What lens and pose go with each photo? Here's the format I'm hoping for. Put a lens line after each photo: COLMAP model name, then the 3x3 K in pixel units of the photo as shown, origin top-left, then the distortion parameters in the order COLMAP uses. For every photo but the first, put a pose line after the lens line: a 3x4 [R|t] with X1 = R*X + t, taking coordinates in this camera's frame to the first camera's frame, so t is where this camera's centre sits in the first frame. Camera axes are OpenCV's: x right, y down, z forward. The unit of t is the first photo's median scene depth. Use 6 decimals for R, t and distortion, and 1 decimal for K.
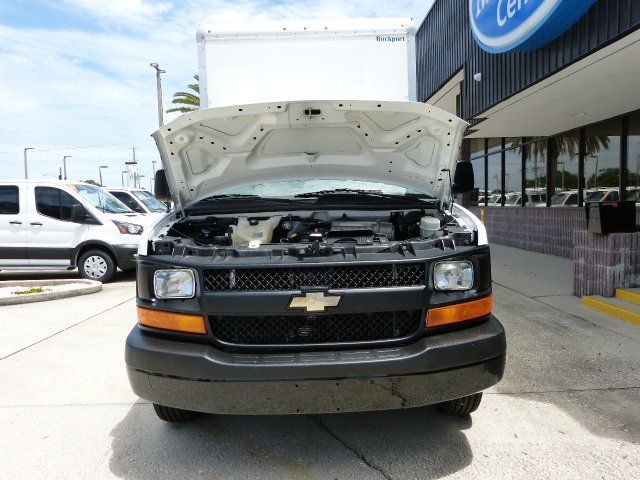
lens RADIAL K [[476.4, 0, 322.9], [0, 476.4, 241.3], [0, 0, 1]] dist [-0.042055, 0.029233]
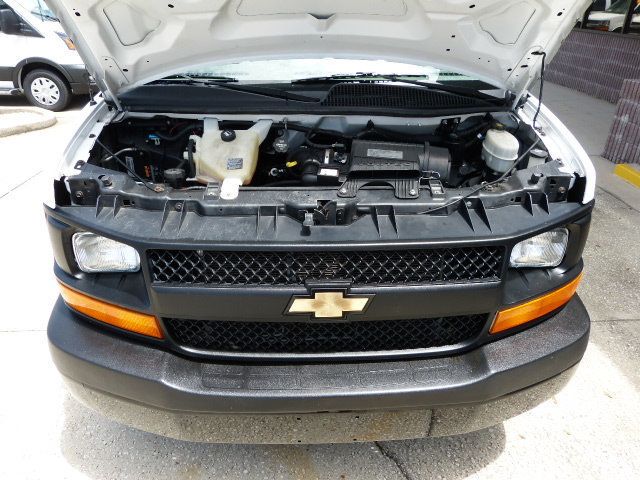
lens RADIAL K [[476.4, 0, 320.7], [0, 476.4, 243.7], [0, 0, 1]] dist [-0.042055, 0.029233]
pose [[0.999133, 0.022391, 0.035085, -0.040439], [-0.034549, 0.916243, 0.399130, -0.159412], [-0.023209, -0.399996, 0.916223, 0.353386]]
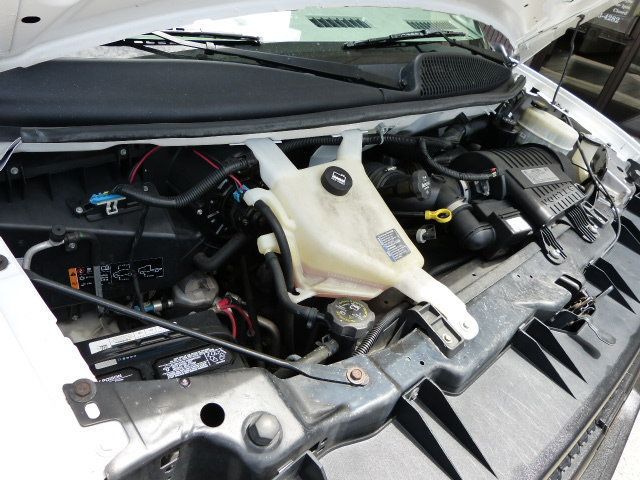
lens RADIAL K [[476.4, 0, 321.0], [0, 476.4, 235.5], [0, 0, 1]] dist [-0.042055, 0.029233]
pose [[0.725852, -0.229693, 0.648367, -0.342250], [-0.165483, 0.856601, 0.488722, -0.150119], [-0.667648, -0.462034, 0.583756, 0.793805]]
